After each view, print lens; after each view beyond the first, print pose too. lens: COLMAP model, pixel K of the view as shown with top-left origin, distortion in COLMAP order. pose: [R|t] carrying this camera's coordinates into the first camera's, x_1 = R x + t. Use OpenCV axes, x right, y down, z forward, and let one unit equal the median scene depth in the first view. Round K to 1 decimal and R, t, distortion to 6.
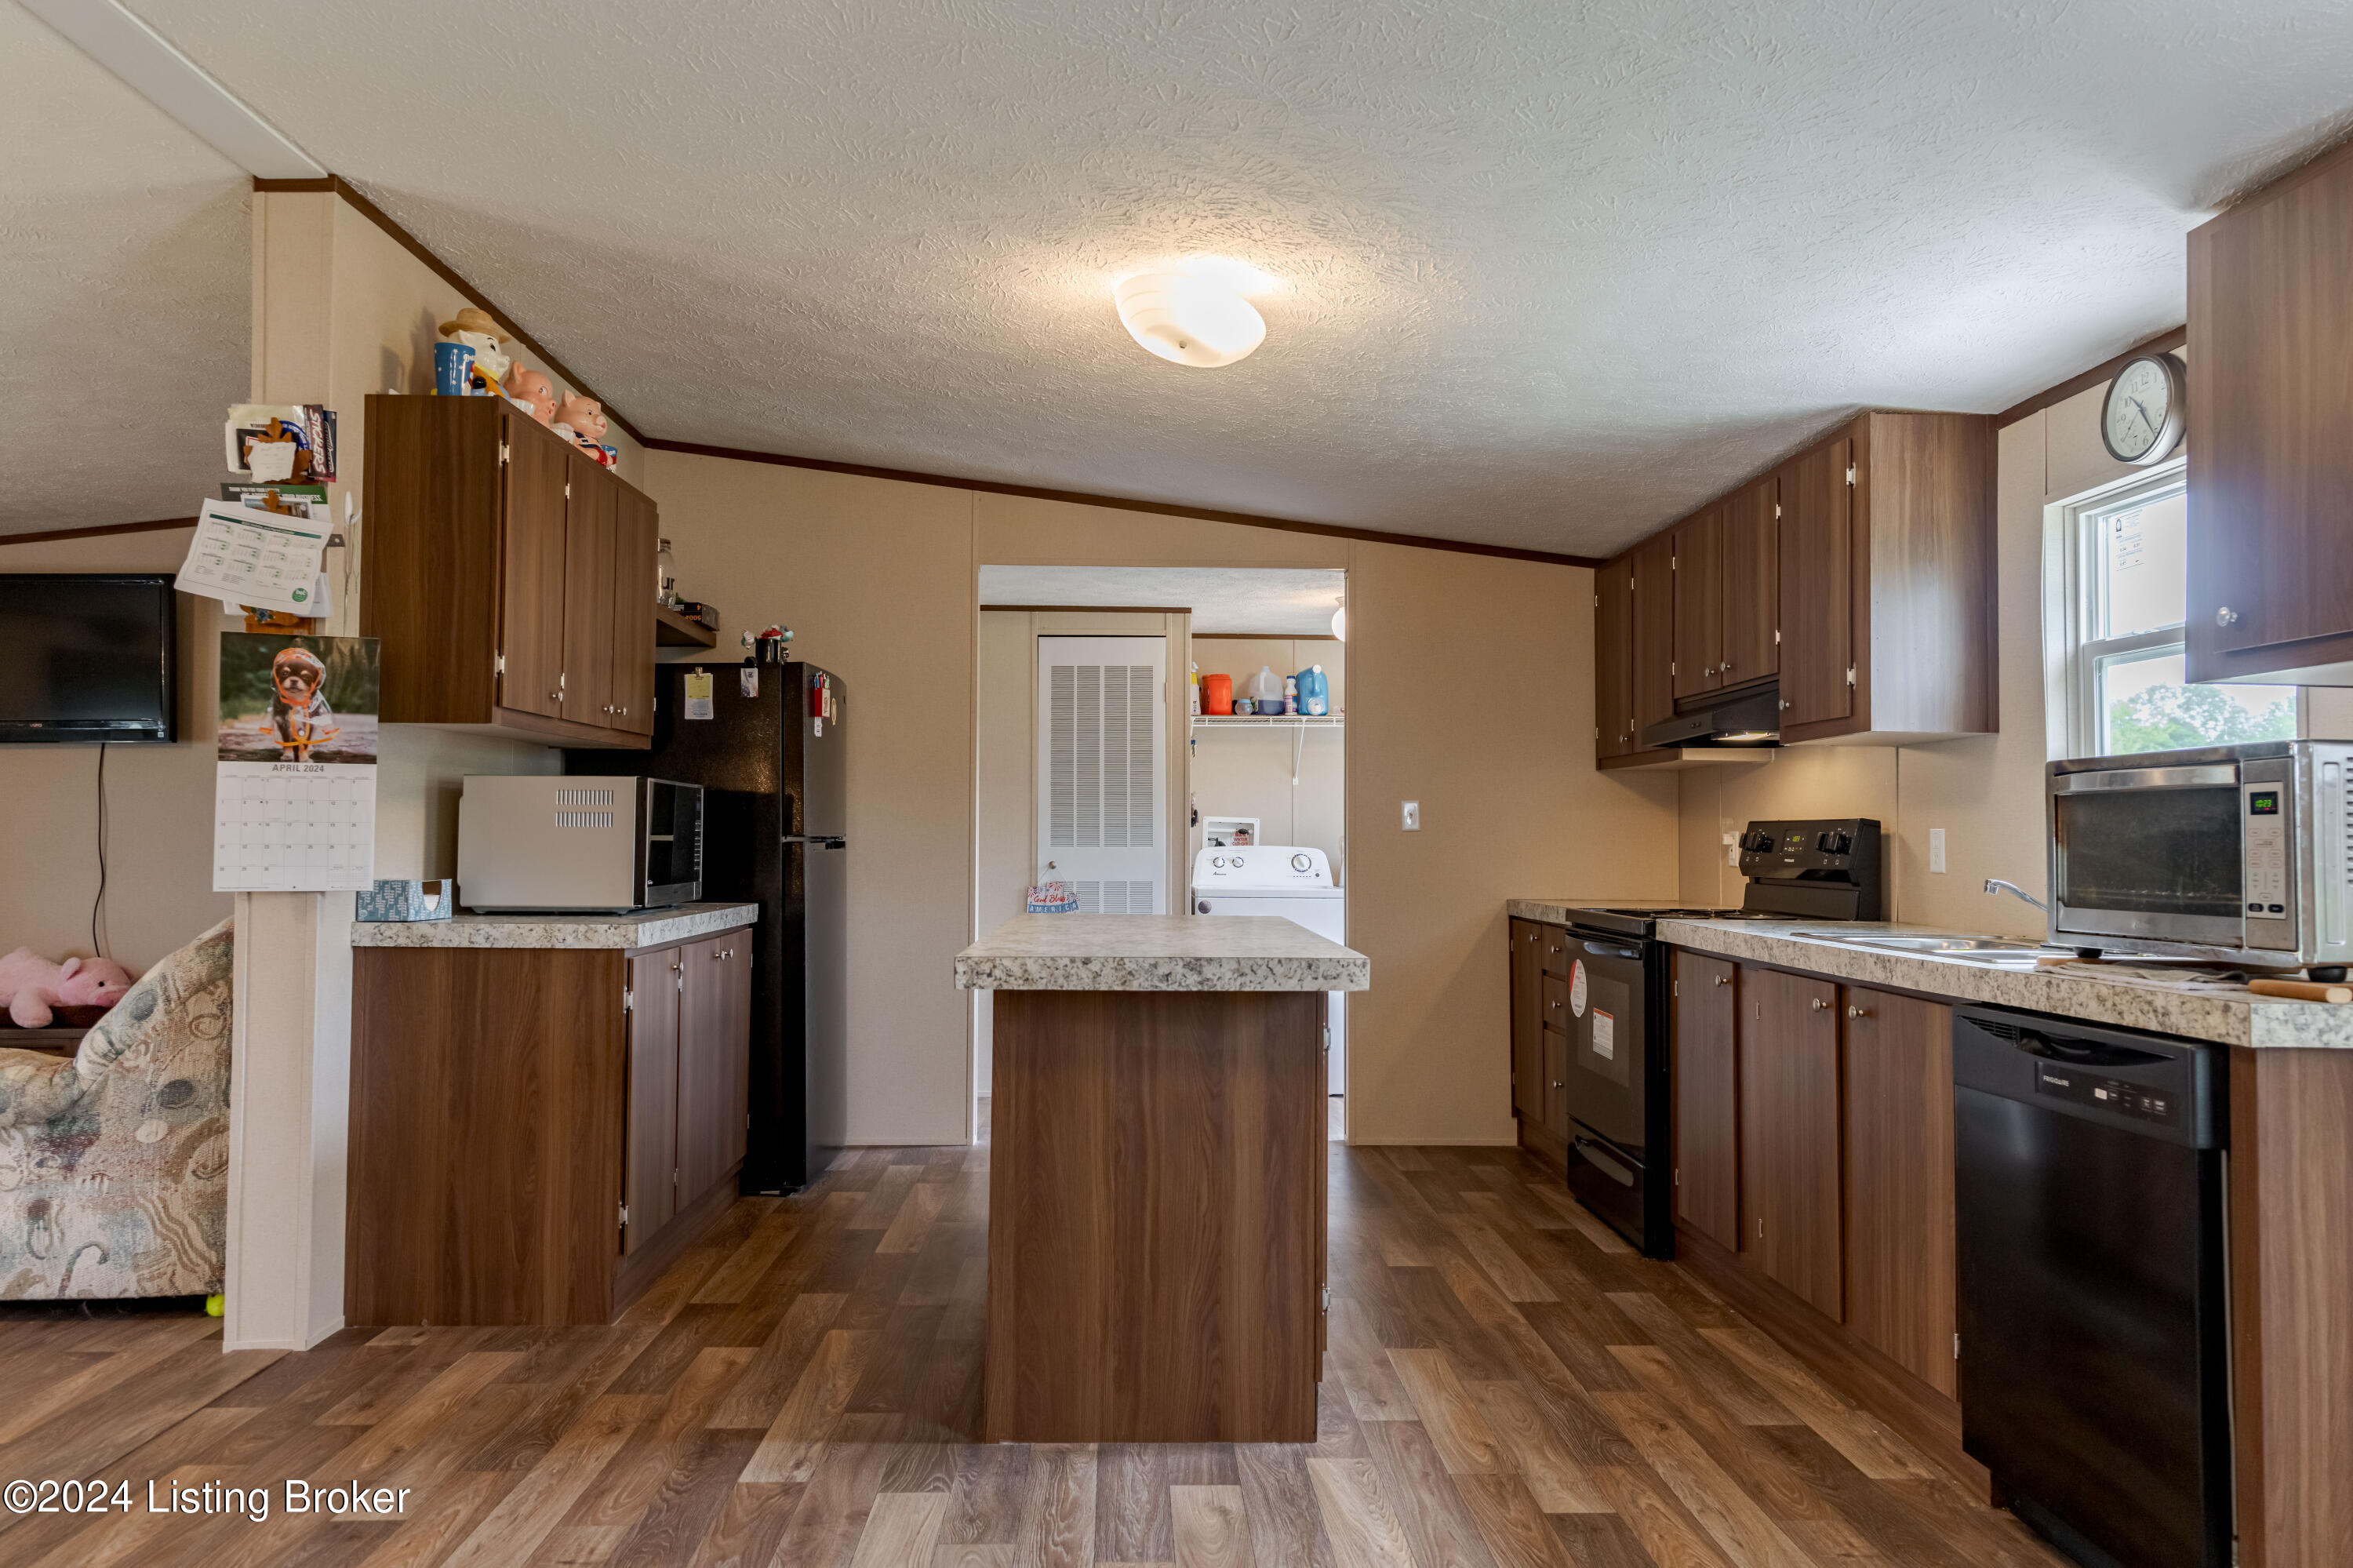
lens RADIAL K [[1563.5, 0, 1176.5], [0, 1563.5, 784.0], [0, 0, 1]] dist [0.001231, 0.002691]
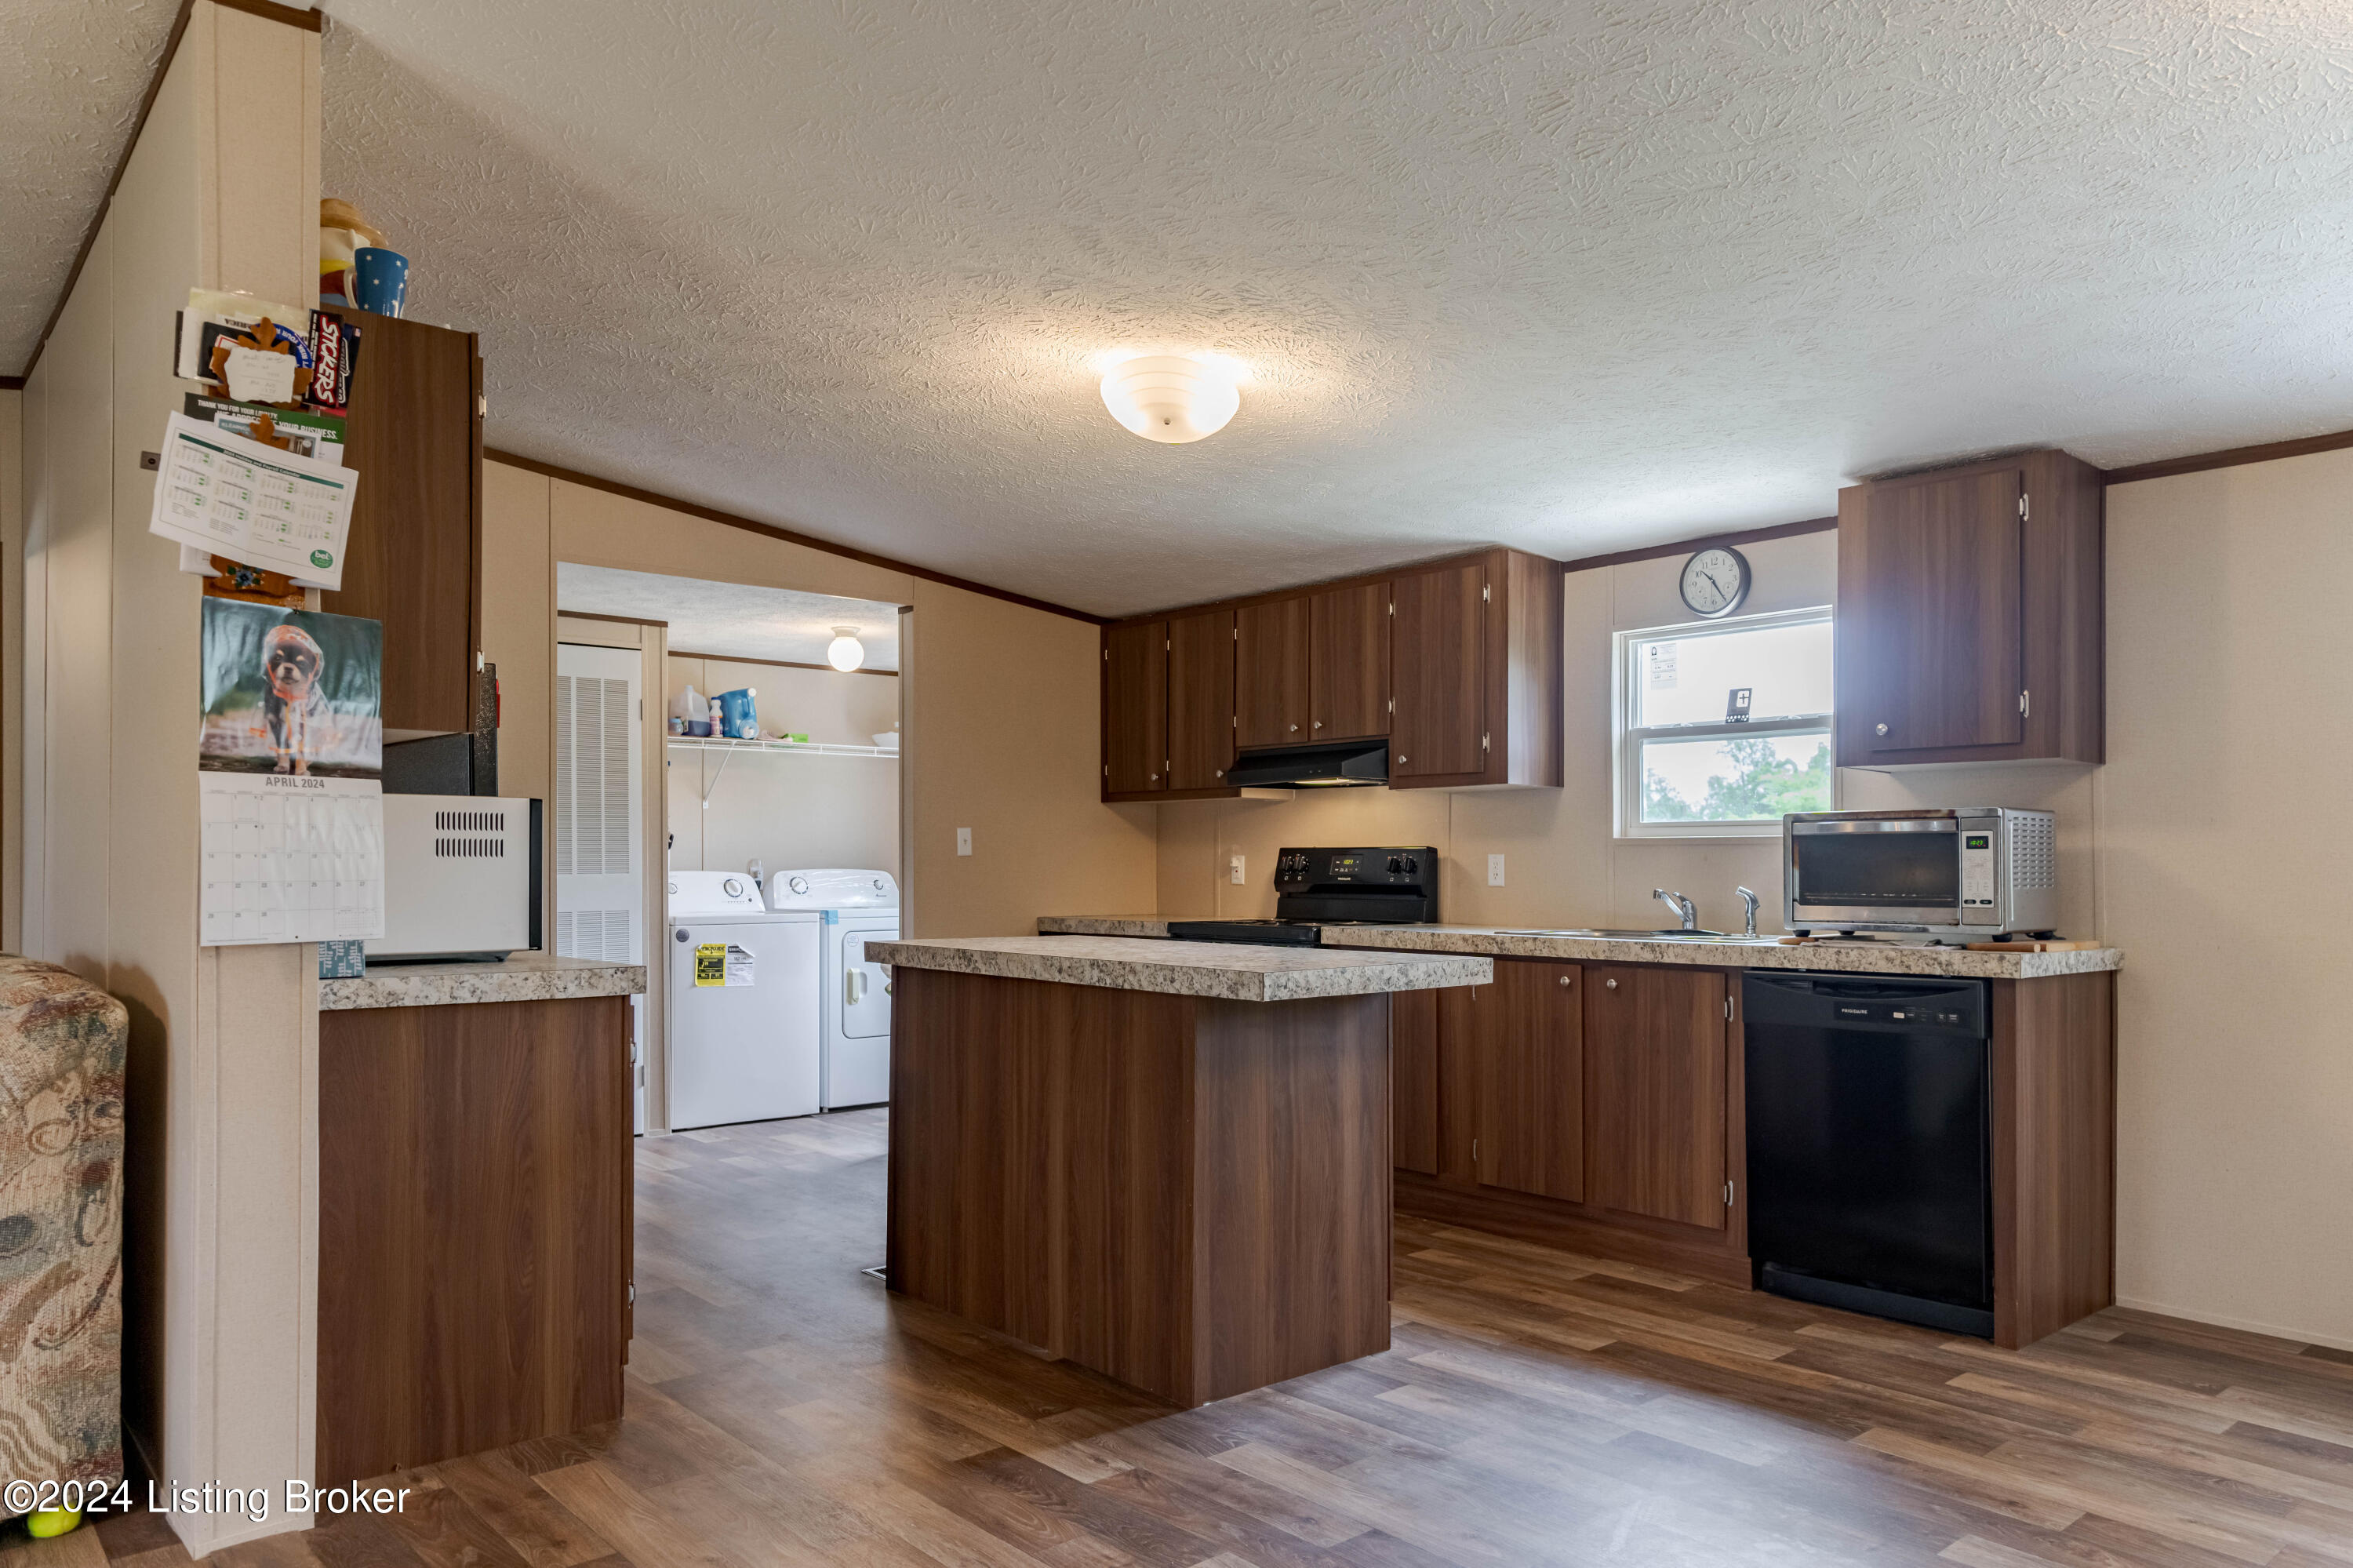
lens RADIAL K [[1566.9, 0, 1165.7], [0, 1566.9, 847.9], [0, 0, 1]] dist [0.002837, 0.002849]
pose [[0.776806, 0.000095, 0.629740, -0.714784], [-0.017636, 0.999611, 0.021605, -0.002301], [-0.629493, -0.027889, 0.776506, 0.130382]]
